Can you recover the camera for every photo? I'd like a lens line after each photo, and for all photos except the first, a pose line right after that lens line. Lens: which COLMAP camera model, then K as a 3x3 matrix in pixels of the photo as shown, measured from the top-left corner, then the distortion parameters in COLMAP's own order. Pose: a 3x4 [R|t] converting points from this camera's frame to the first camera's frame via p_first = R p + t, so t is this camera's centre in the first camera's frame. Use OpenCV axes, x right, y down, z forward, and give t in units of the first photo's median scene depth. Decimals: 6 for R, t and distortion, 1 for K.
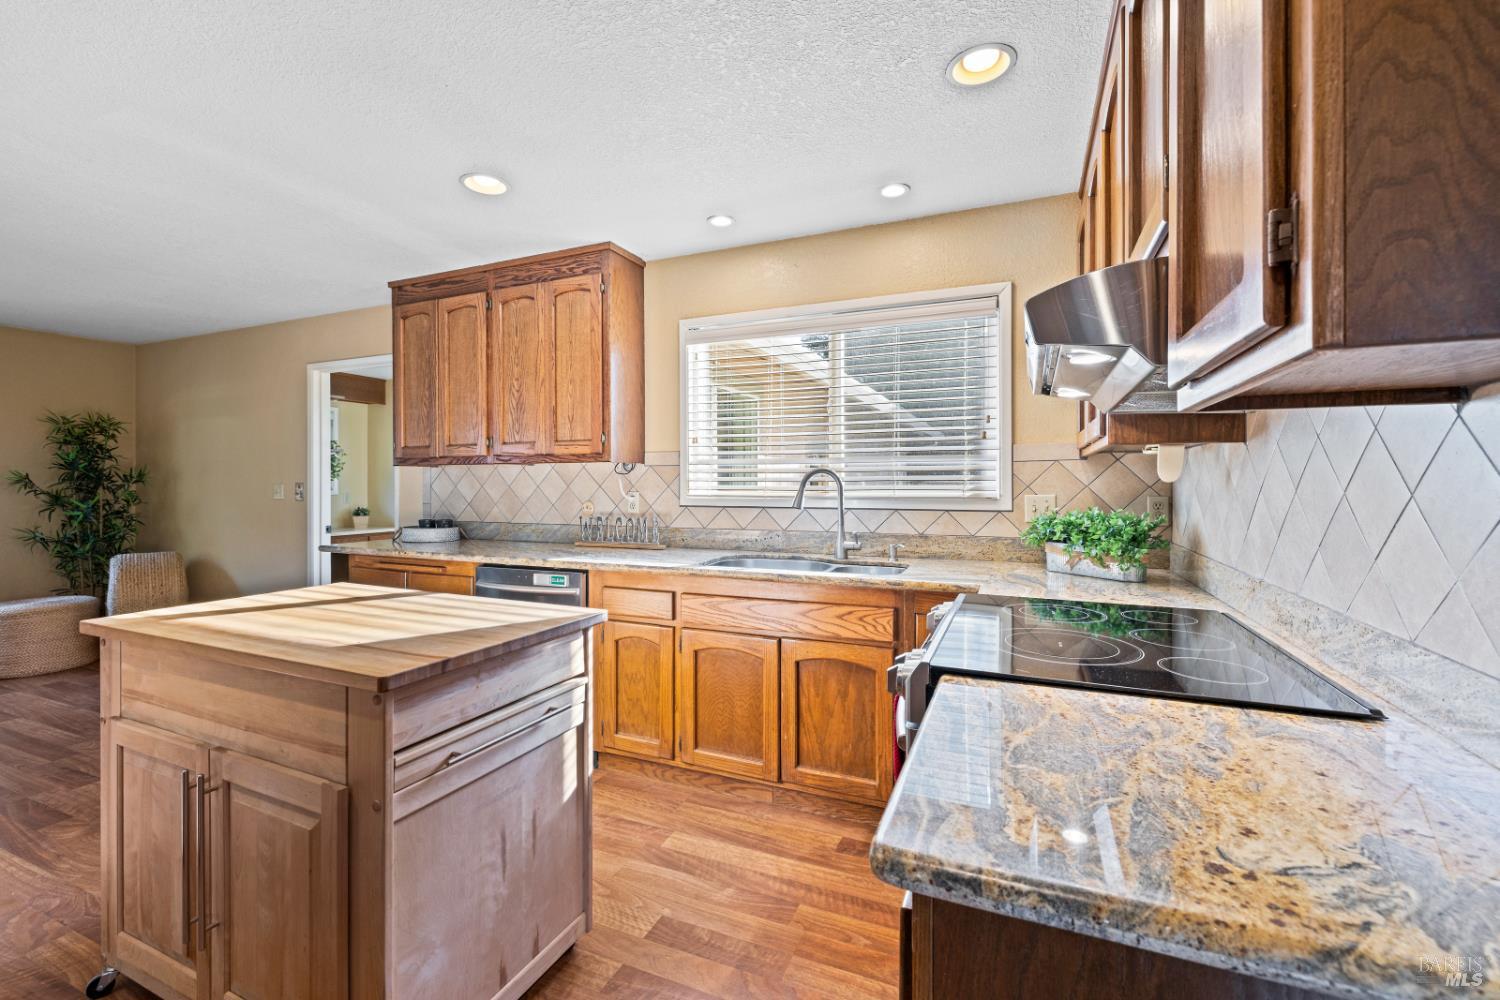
lens RADIAL K [[644.1, 0, 744.1], [0, 644.1, 480.7], [0, 0, 1]] dist [0.004363, -0.000558]
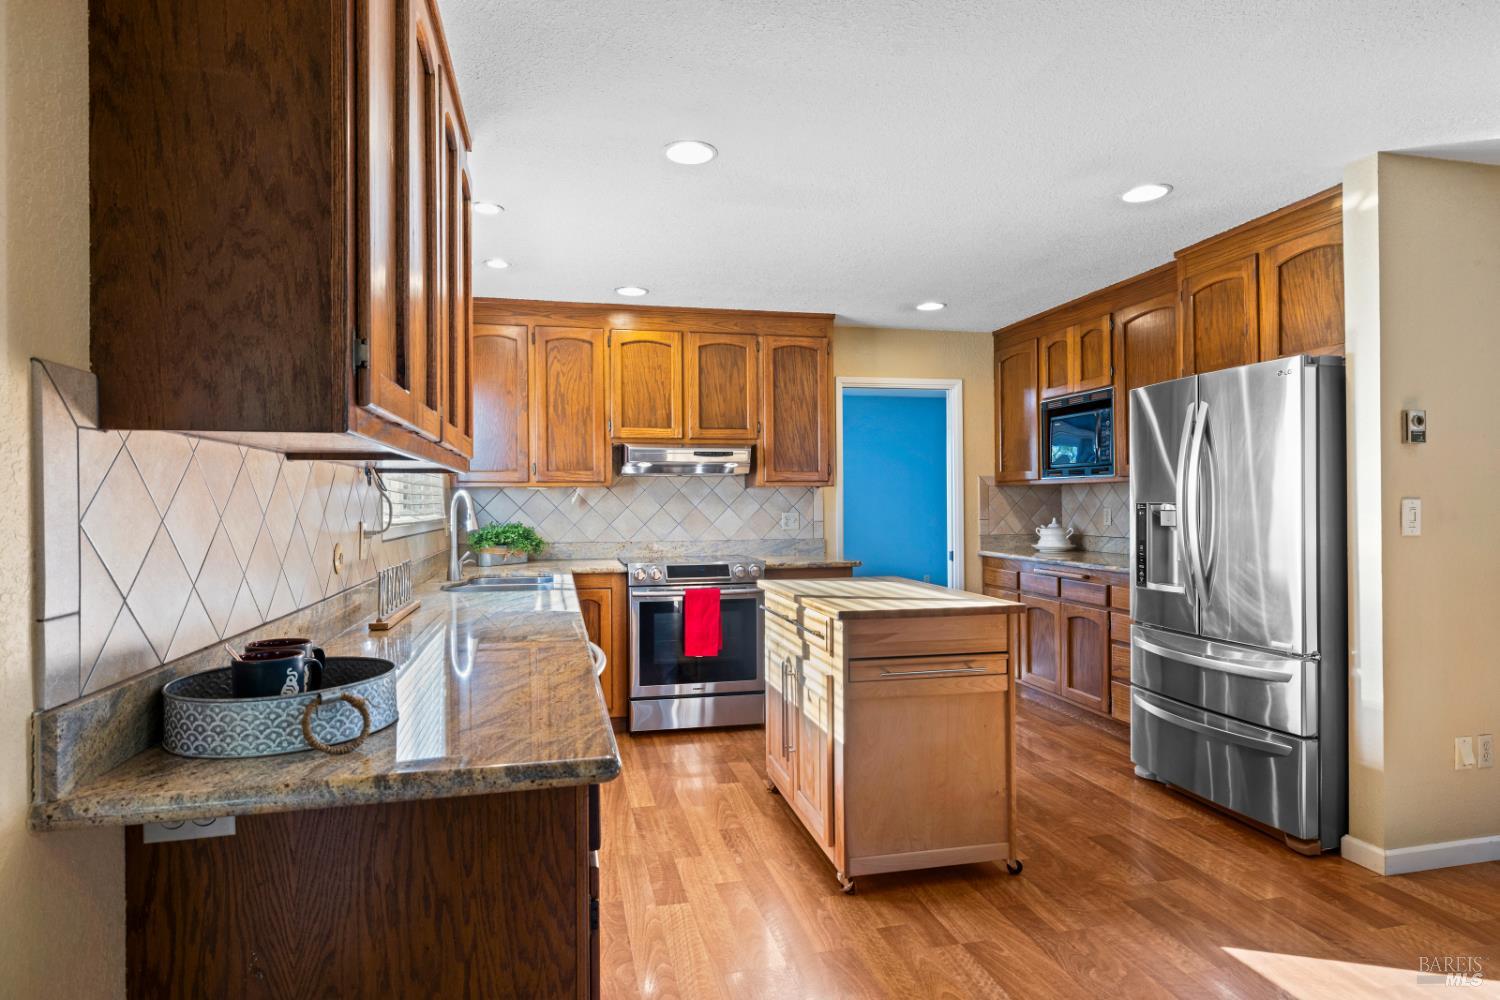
lens RADIAL K [[813.6, 0, 746.5], [0, 813.6, 502.4], [0, 0, 1]] dist [0.005626, -0.000570]
pose [[-0.604817, 0.007181, 0.796332, -1.091867], [0.005756, 0.999973, -0.004646, 0.005784], [-0.796343, 0.001774, -0.604842, 1.345598]]
